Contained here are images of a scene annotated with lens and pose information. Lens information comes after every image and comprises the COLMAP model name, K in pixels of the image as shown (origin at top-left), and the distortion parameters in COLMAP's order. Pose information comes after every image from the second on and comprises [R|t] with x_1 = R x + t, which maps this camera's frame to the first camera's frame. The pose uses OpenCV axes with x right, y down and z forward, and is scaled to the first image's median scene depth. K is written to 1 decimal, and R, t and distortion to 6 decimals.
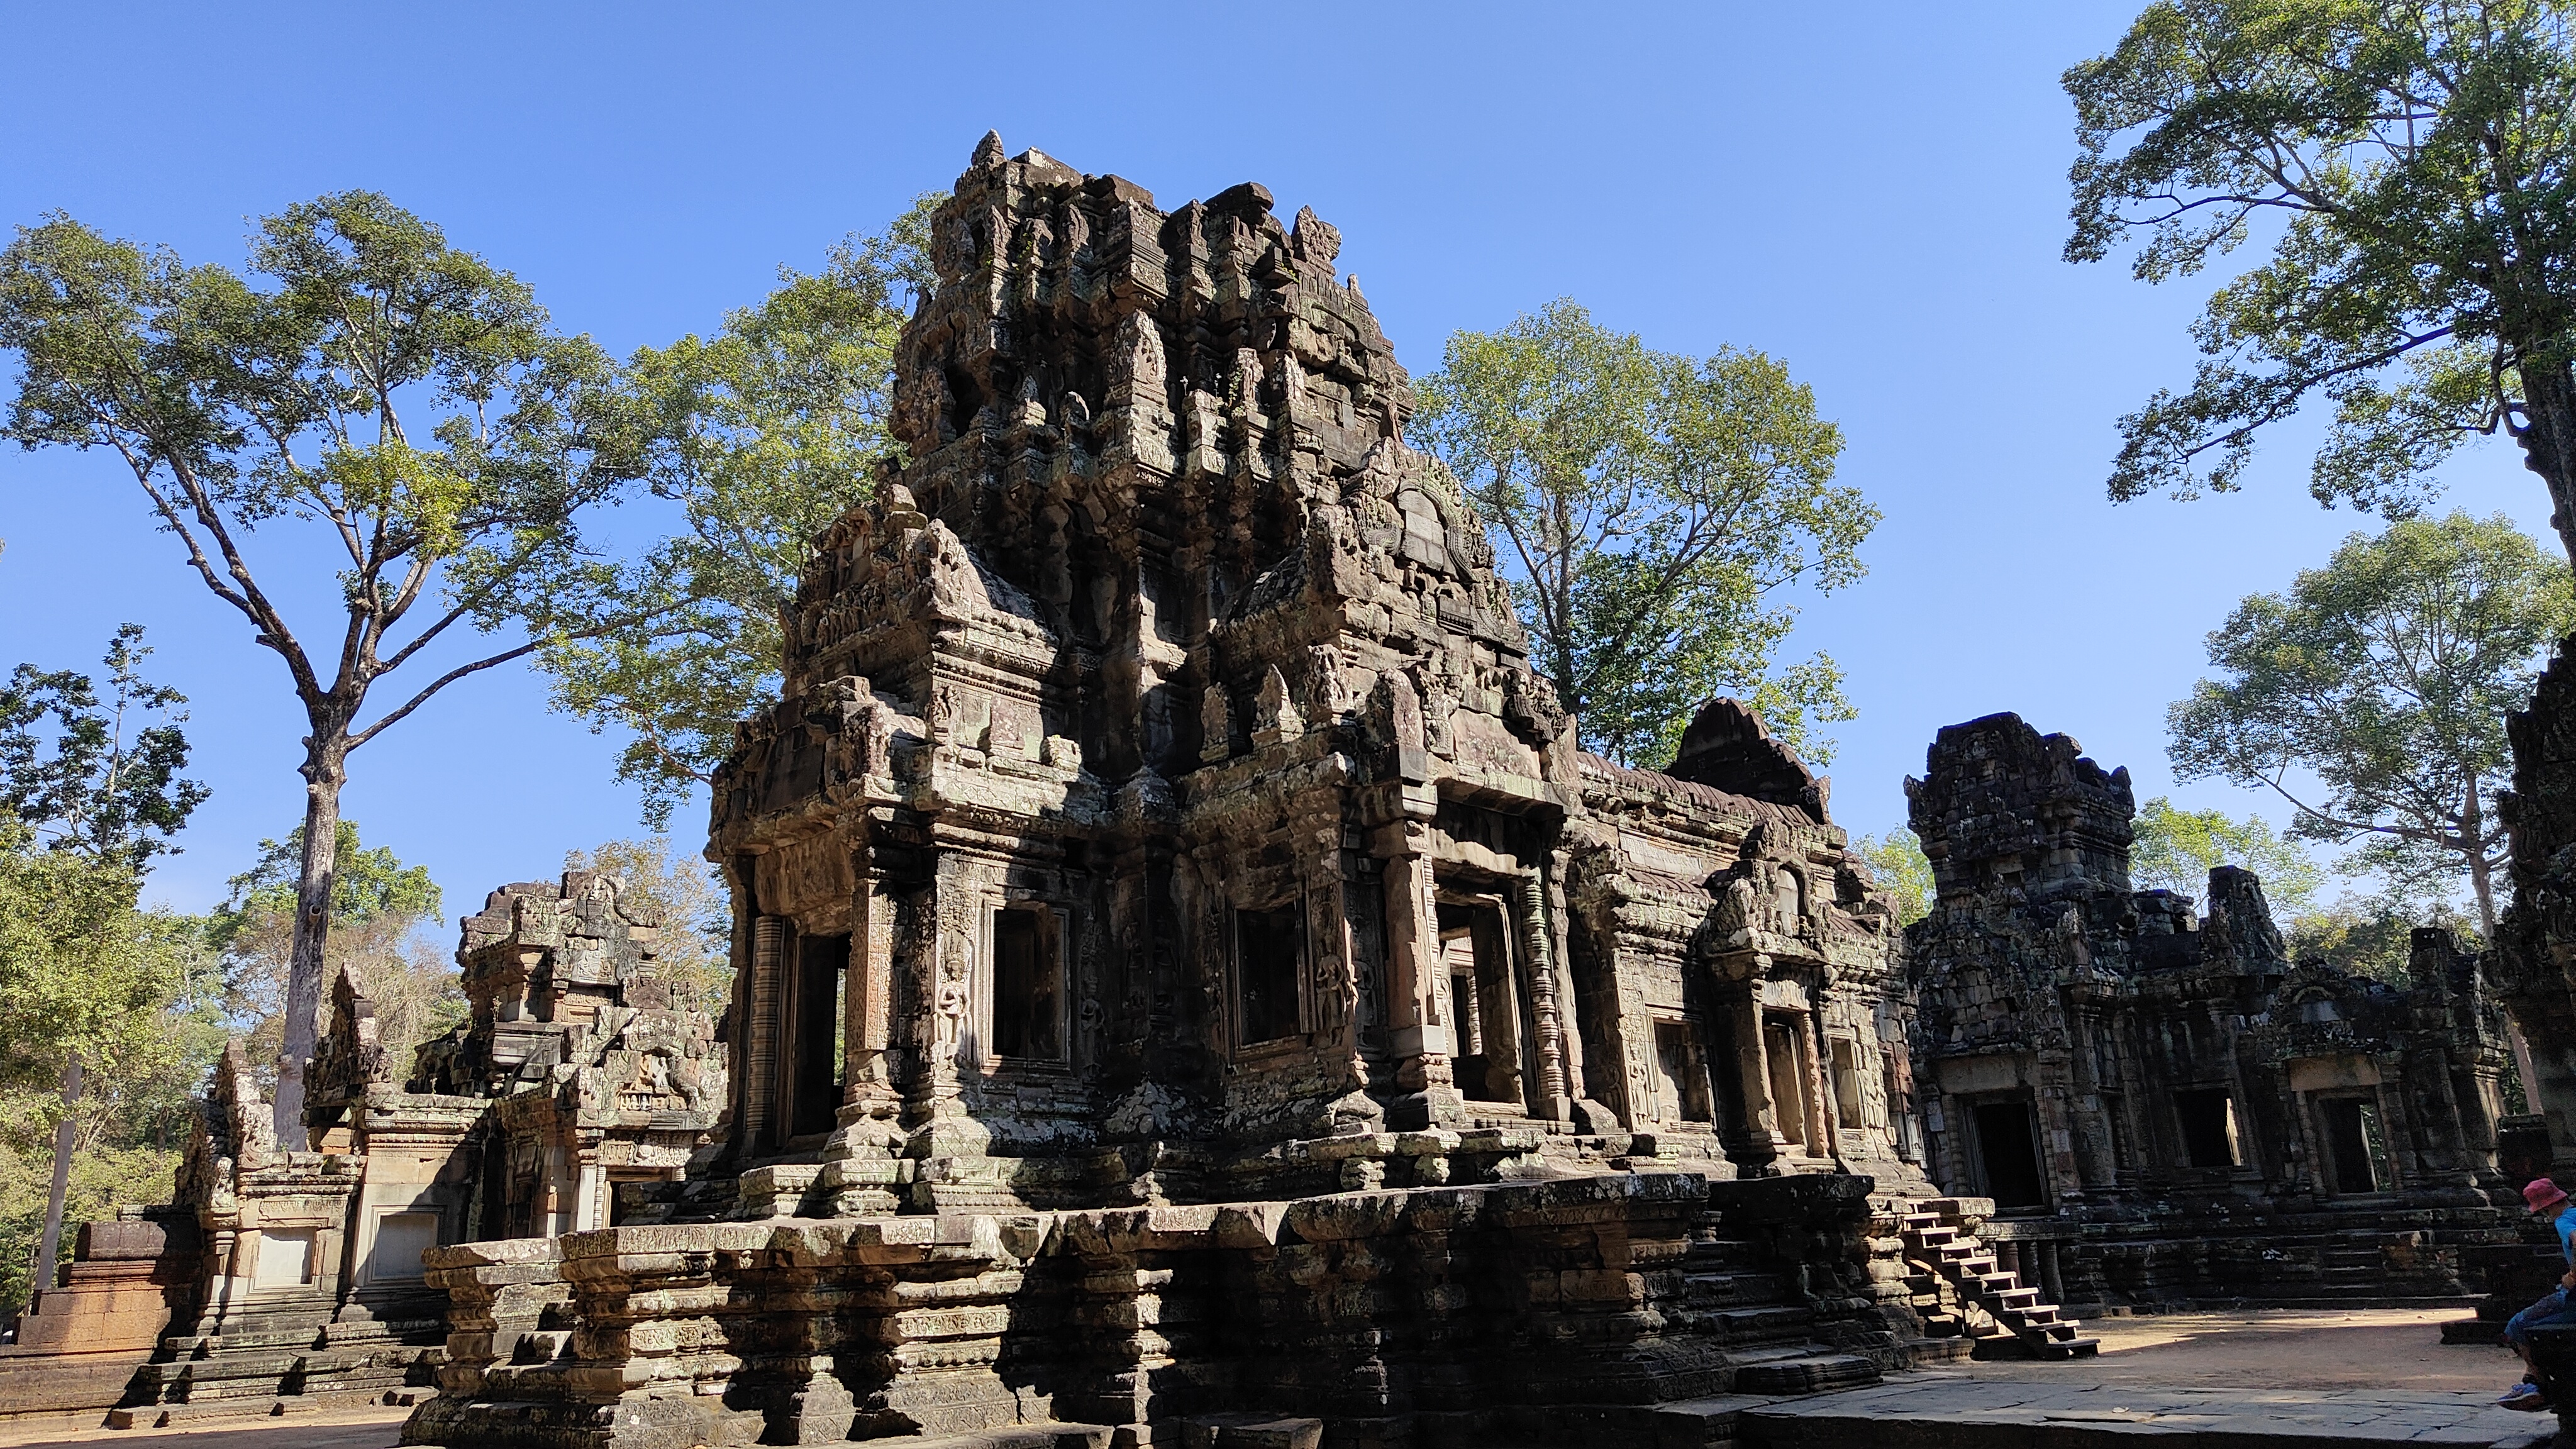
lens RADIAL K [[1795.9, 0, 1279.5], [0, 1795.9, 724.5], [0, 0, 1]] dist [0.012354, -0.005035]
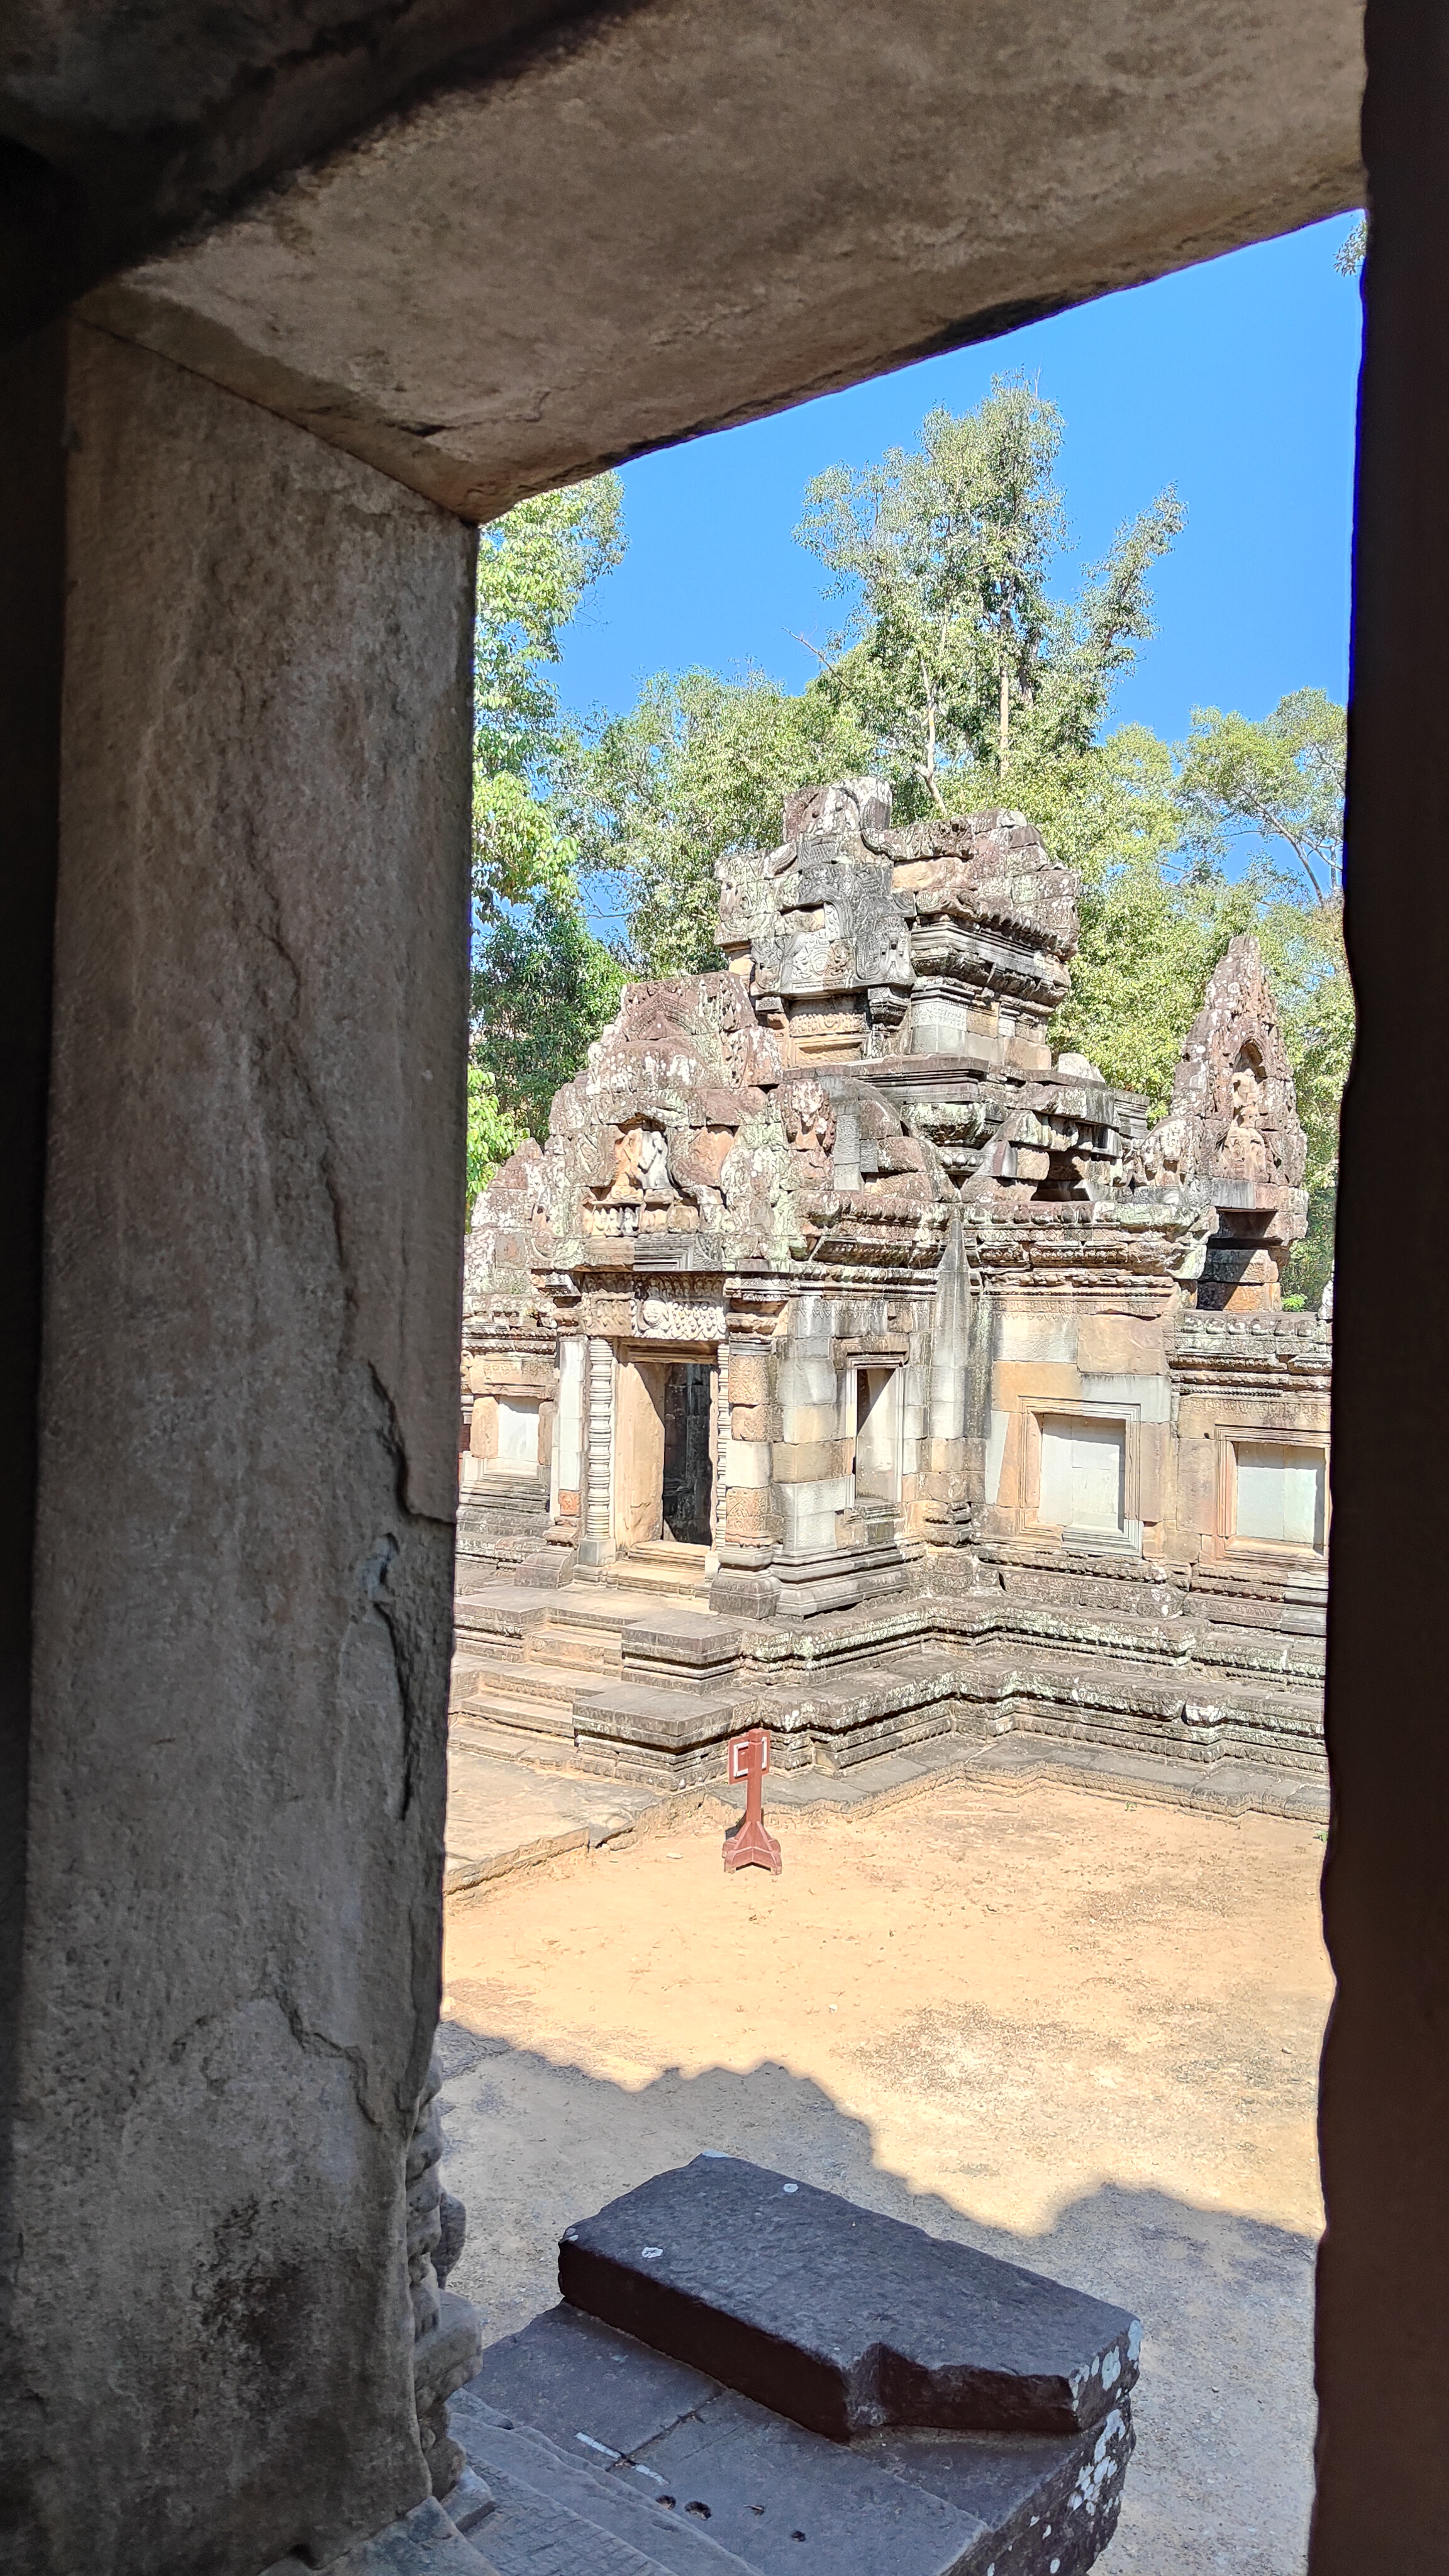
lens RADIAL K [[1795.9, 0, 725.0], [0, 1795.9, 1294.2], [0, 0, 1]] dist [0.012354, -0.005035]
pose [[0.141675, 0.038516, -0.989164, 0.163088], [0.266439, 0.960884, 0.075576, 0.198581], [0.953382, -0.274259, 0.125871, 0.955252]]
